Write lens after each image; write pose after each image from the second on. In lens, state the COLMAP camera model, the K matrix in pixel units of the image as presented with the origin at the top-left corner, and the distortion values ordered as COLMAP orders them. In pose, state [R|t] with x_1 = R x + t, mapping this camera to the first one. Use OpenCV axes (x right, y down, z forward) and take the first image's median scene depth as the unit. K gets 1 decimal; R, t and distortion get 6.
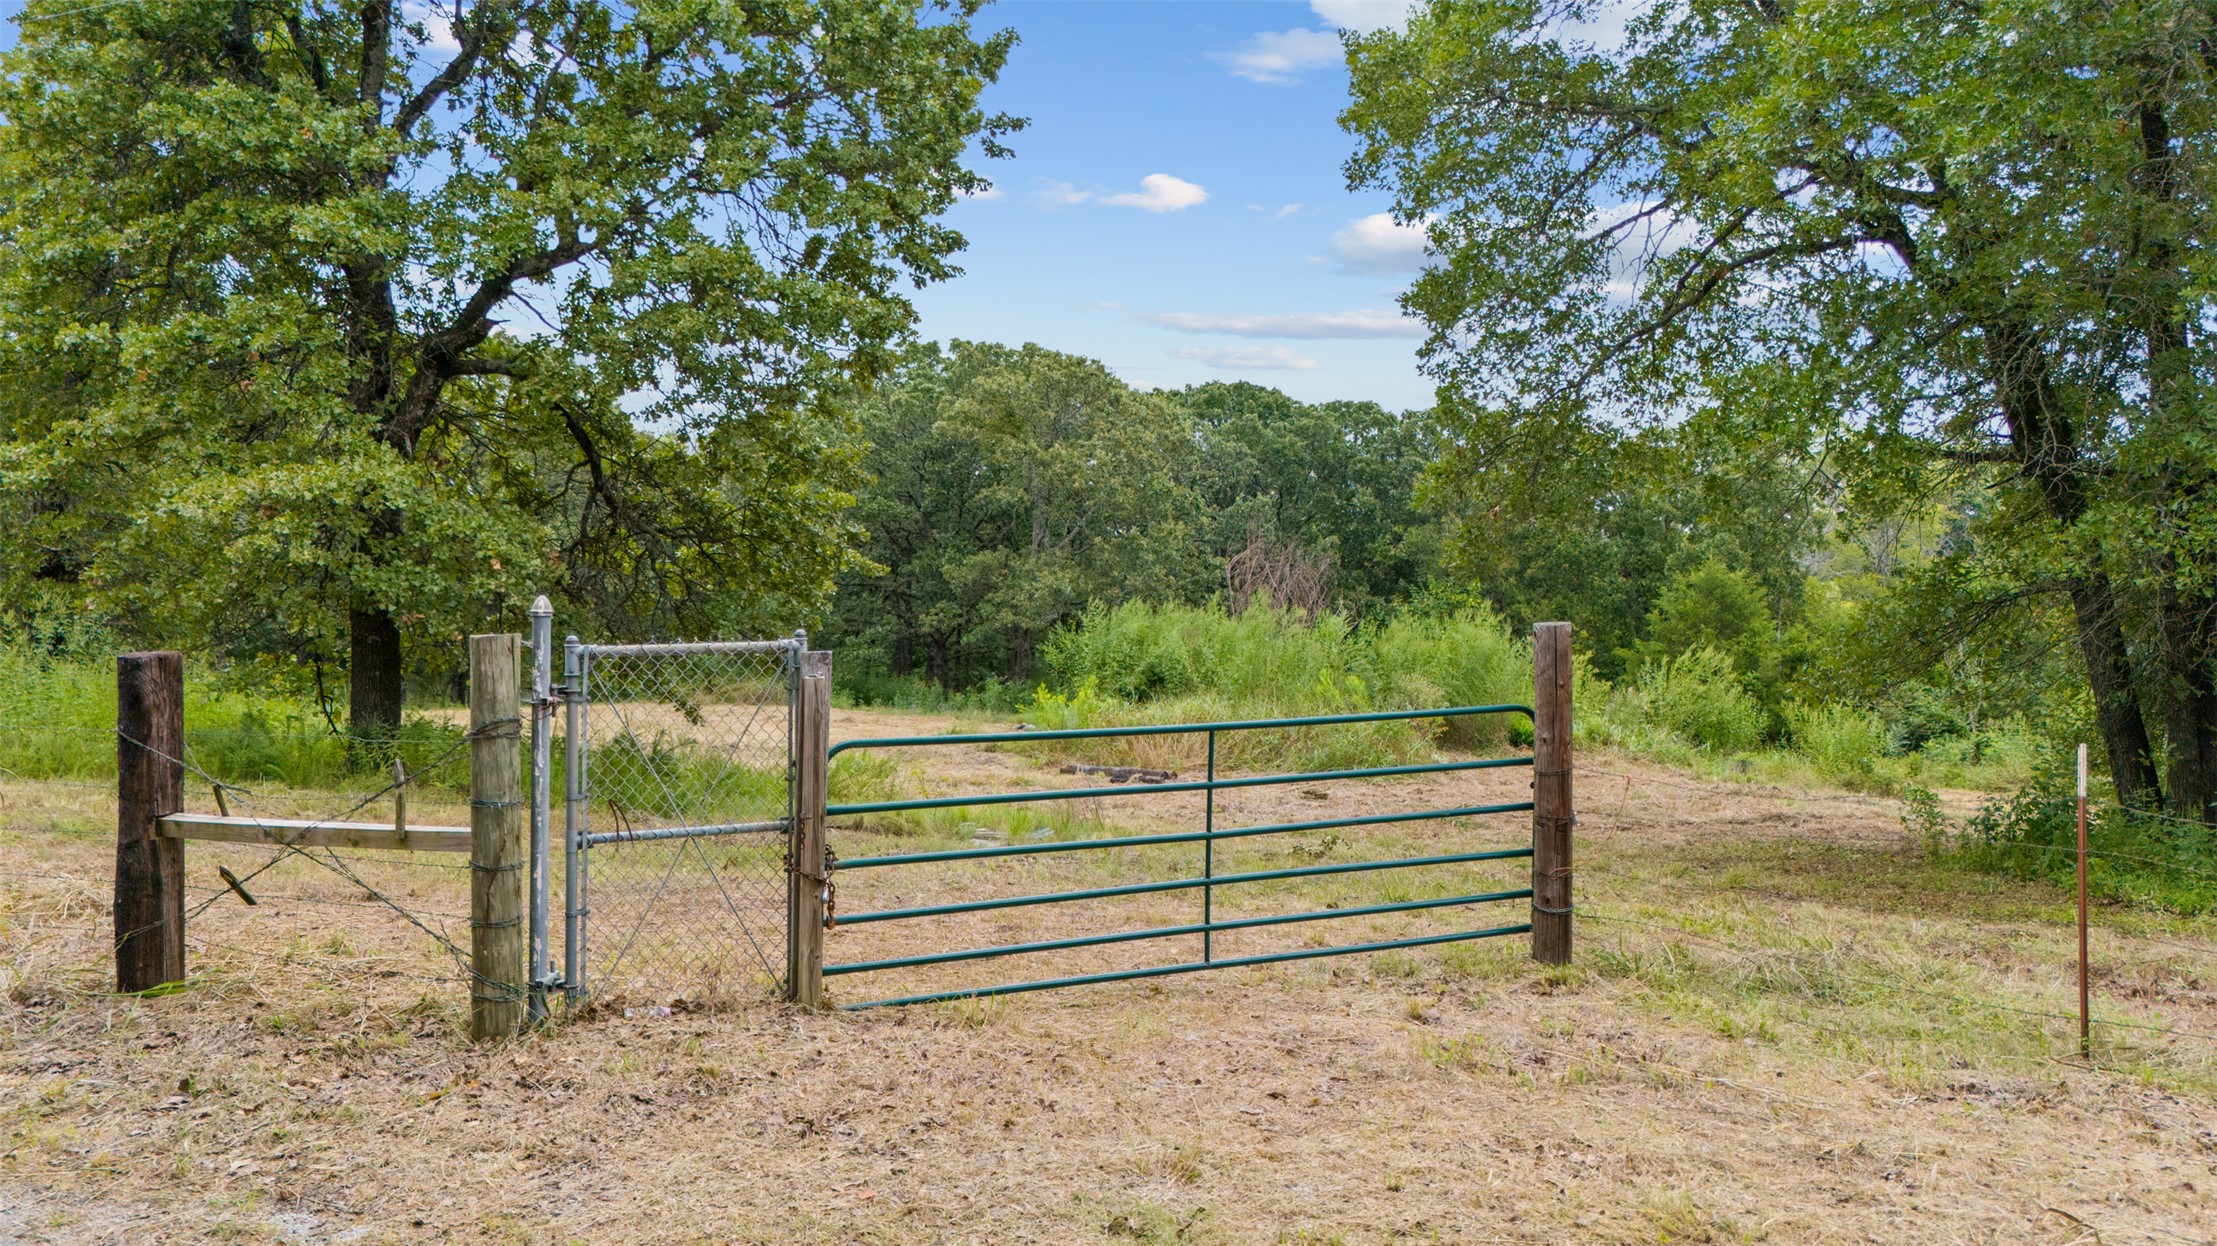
lens RADIAL K [[1630.1, 0, 1108.5], [0, 1630.1, 623.0], [0, 0, 1]] dist [0.091879, -0.093168]
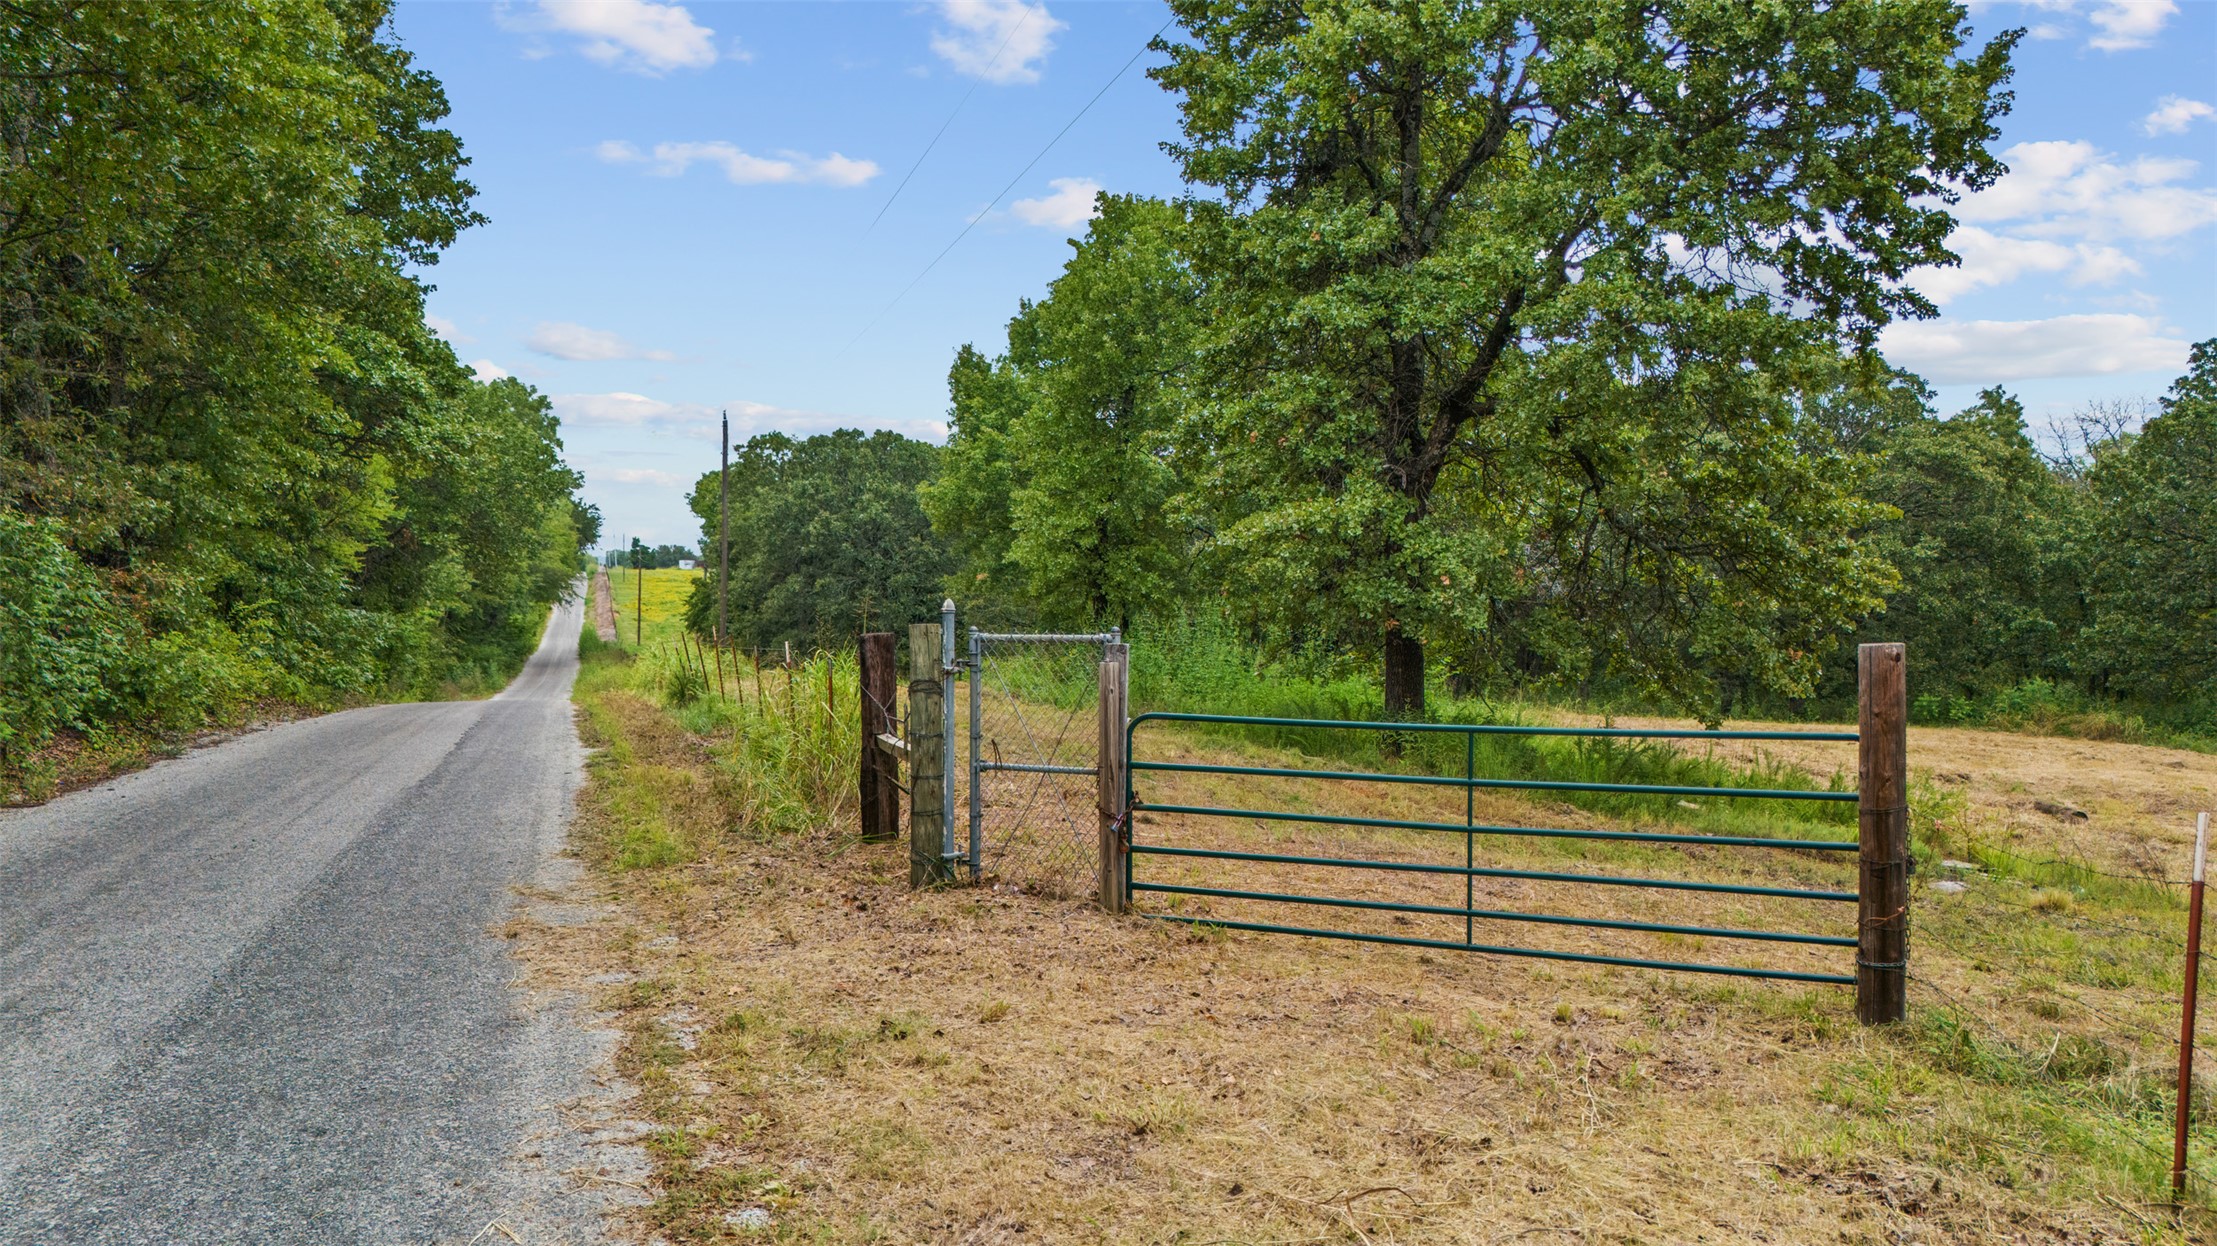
lens RADIAL K [[1630.1, 0, 1108.5], [0, 1630.1, 623.0], [0, 0, 1]] dist [0.091879, -0.093168]
pose [[0.659549, 0.017180, -0.751465, 0.714046], [-0.025309, 0.999679, 0.000642, 0.000503], [0.751236, 0.018596, 0.659772, 0.102636]]
